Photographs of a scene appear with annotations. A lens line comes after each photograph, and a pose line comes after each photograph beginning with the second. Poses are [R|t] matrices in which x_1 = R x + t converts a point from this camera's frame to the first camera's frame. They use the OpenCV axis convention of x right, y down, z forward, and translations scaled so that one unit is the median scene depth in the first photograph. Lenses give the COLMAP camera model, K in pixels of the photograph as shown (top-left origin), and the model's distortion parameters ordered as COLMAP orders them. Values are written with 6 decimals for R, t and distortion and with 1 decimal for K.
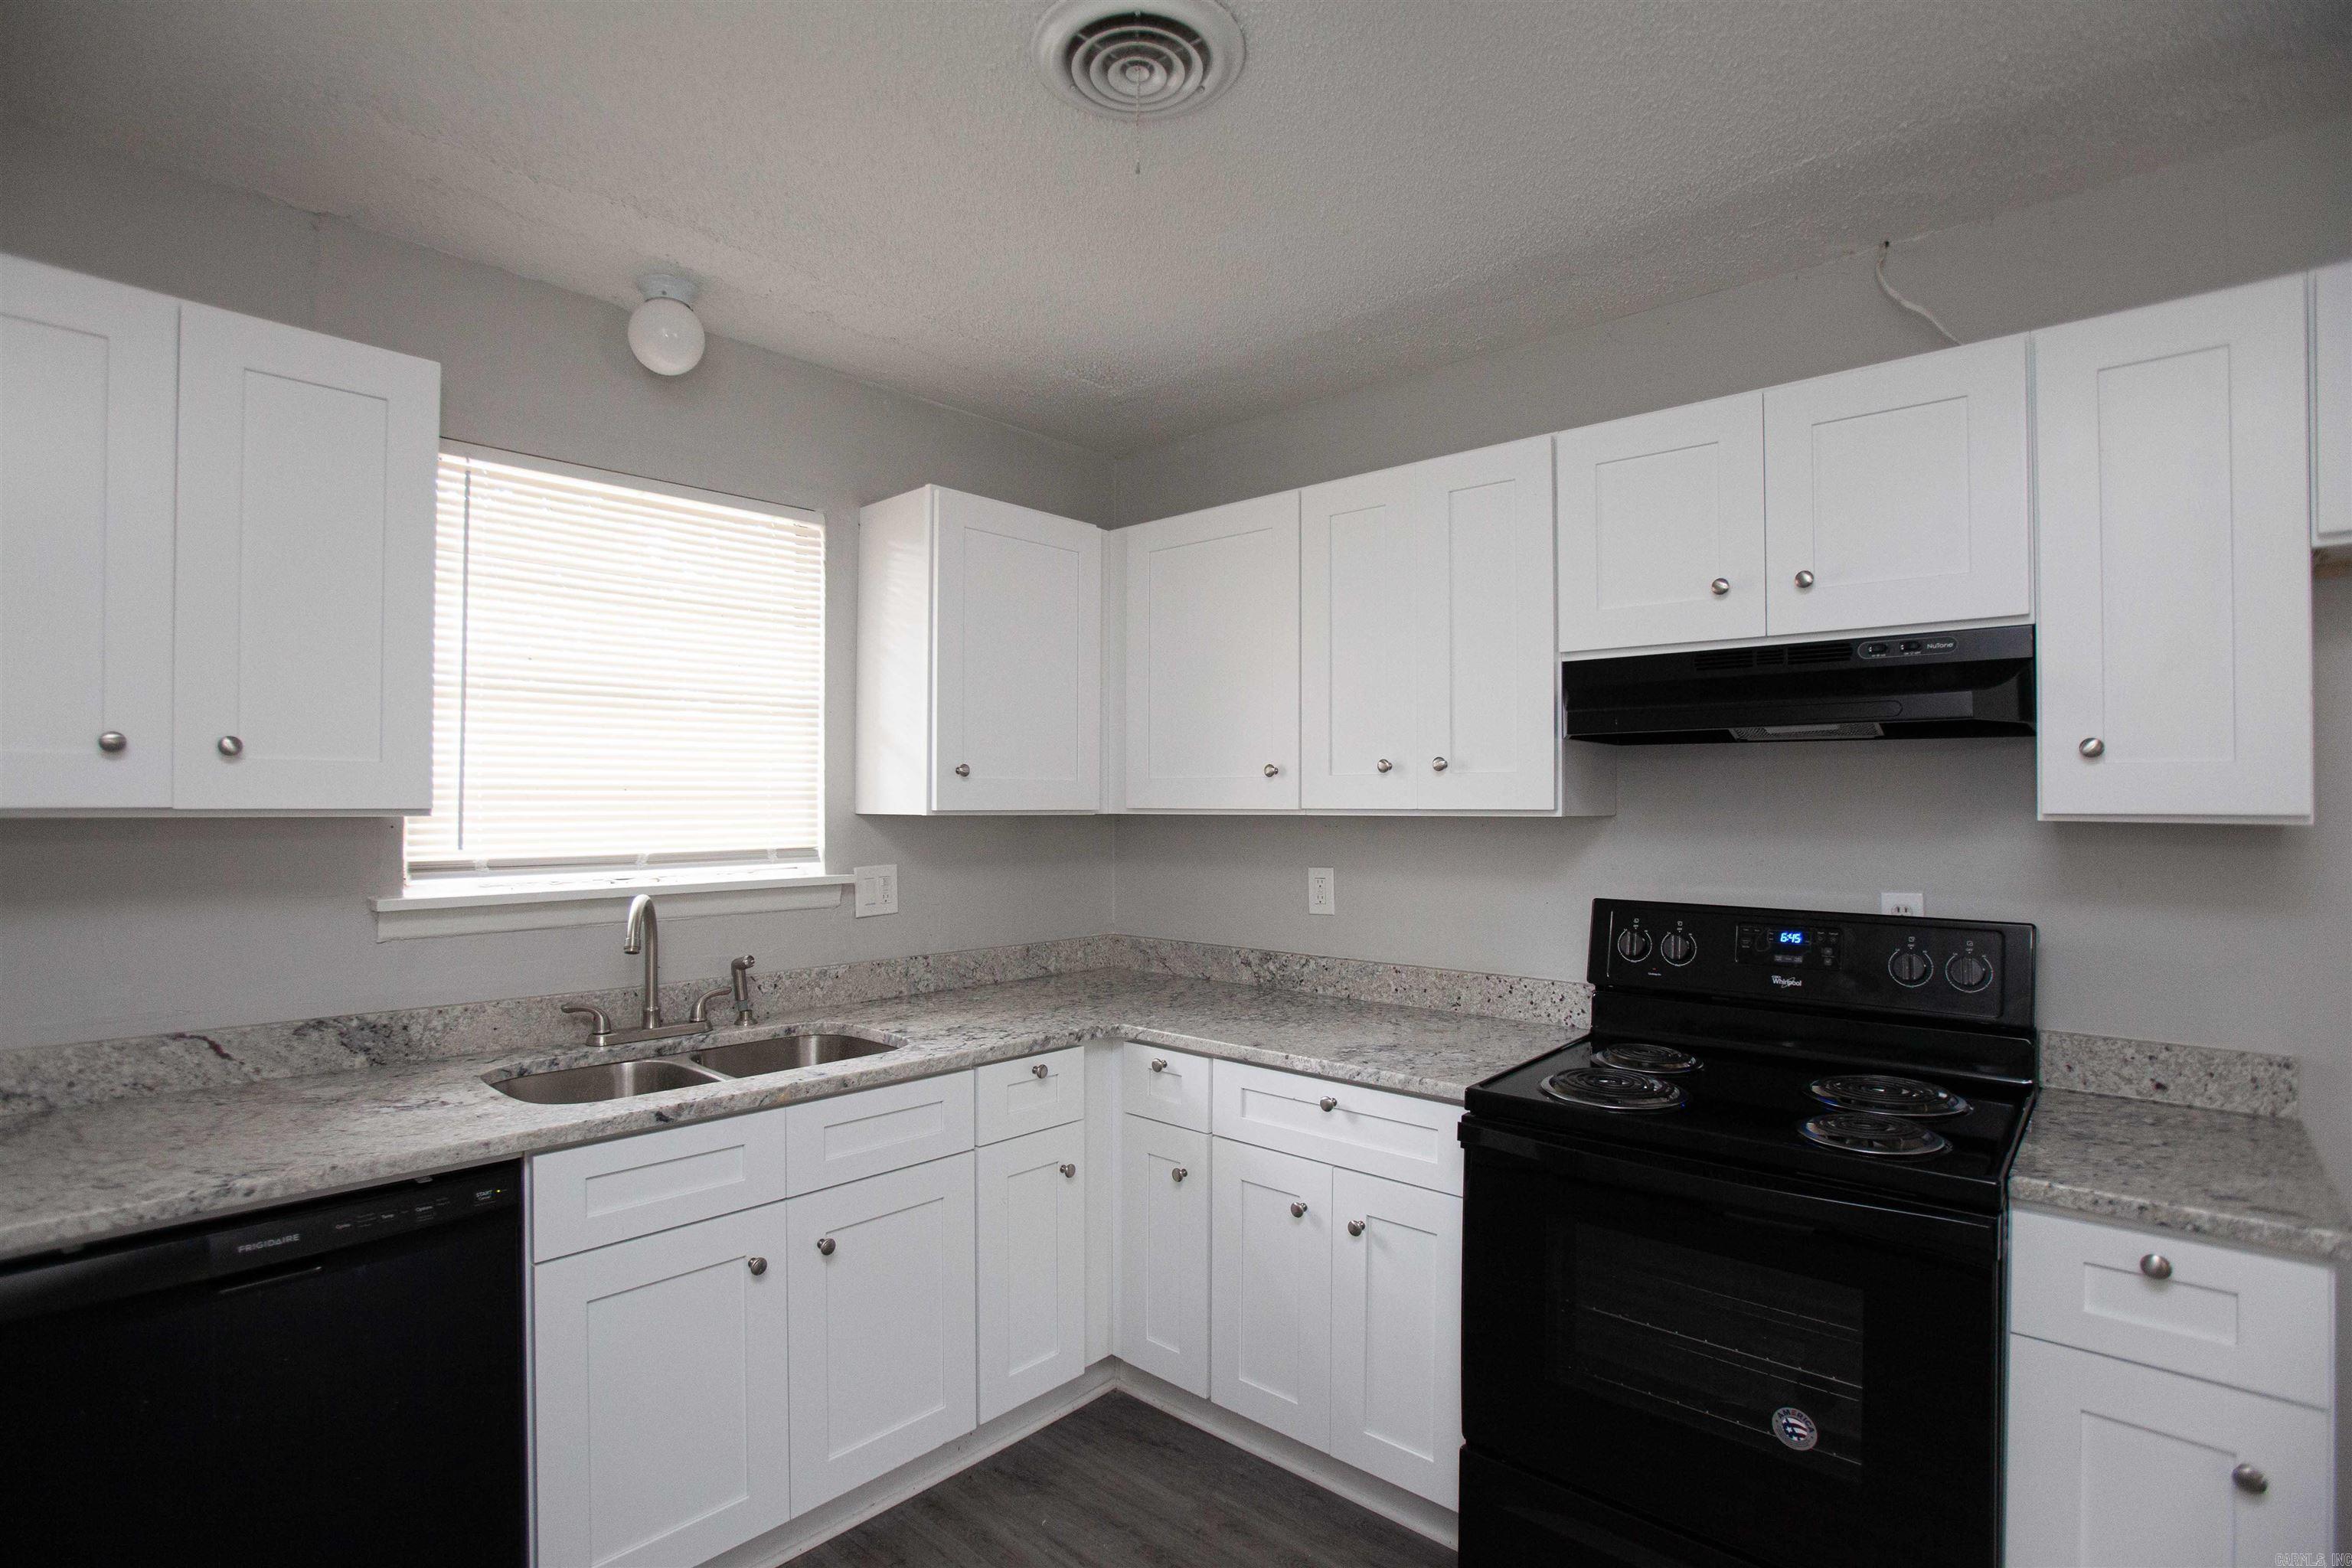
lens RADIAL K [[1168.9, 0, 1170.3], [0, 1168.9, 806.9], [0, 0, 1]] dist [0.002721, -0.000029]
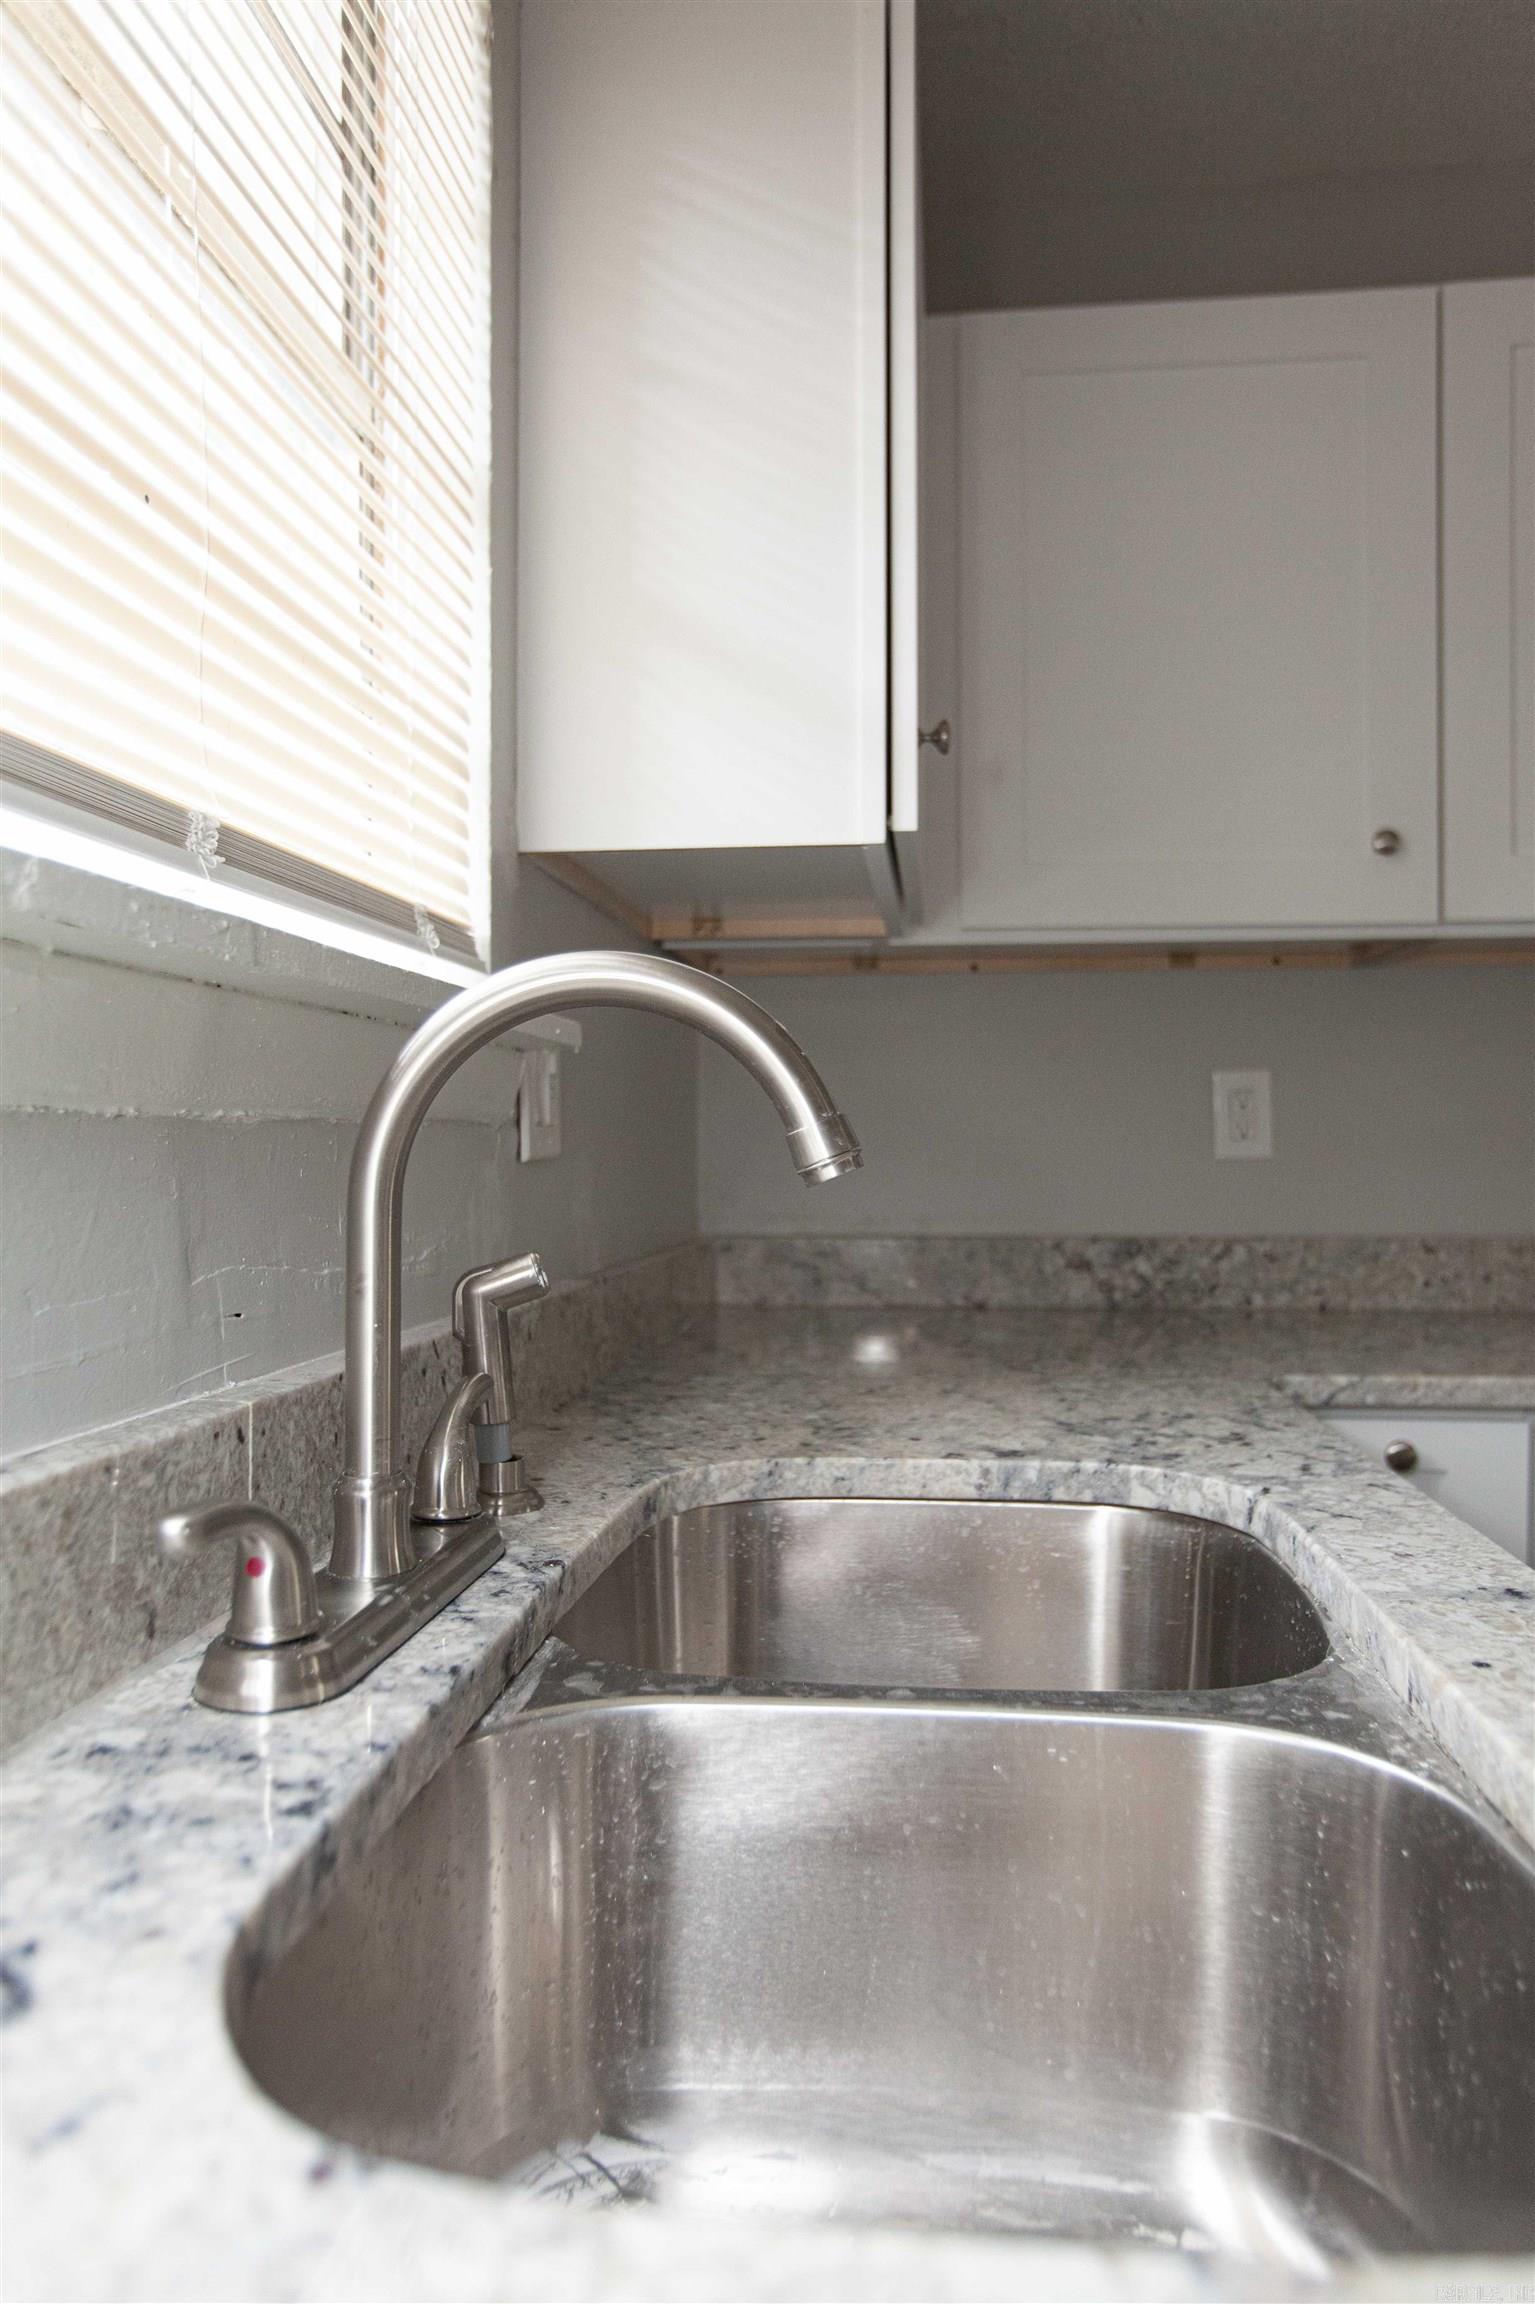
lens RADIAL K [[1514.4, 0, 774.5], [0, 1514.4, 1150.5], [0, 0, 1]] dist [-0.009876, -0.001262]
pose [[0.804040, 0.000928, 0.594575, -0.483287], [0.005057, 0.999952, -0.008398, 0.099377], [-0.594554, 0.009759, 0.803997, 0.614550]]
